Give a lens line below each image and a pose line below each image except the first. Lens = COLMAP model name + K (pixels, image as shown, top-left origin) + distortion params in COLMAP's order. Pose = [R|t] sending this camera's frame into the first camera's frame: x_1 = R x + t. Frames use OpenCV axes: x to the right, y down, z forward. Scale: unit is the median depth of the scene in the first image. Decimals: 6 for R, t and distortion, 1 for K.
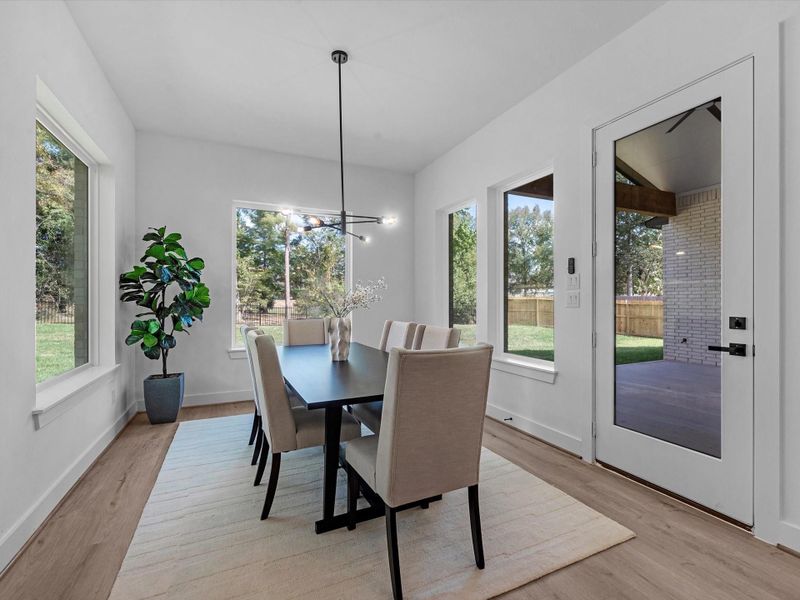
lens RADIAL K [[360.2, 0, 400.0], [0, 360.2, 300.0], [0, 0, 1]] dist [-0.000627, -0.000001]
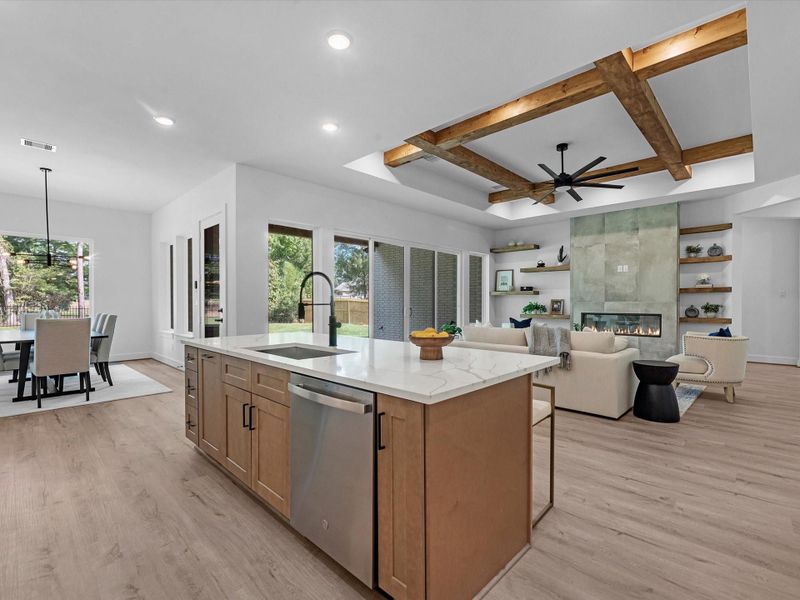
lens RADIAL K [[367.3, 0, 401.9], [0, 367.3, 305.8], [0, 0, 1]] dist [0.000693, 0.000343]
pose [[0.931674, -0.000387, 0.363296, 0.127671], [-0.004362, 0.999915, 0.012252, -0.000589], [-0.363270, -0.013000, 0.931593, -0.215813]]
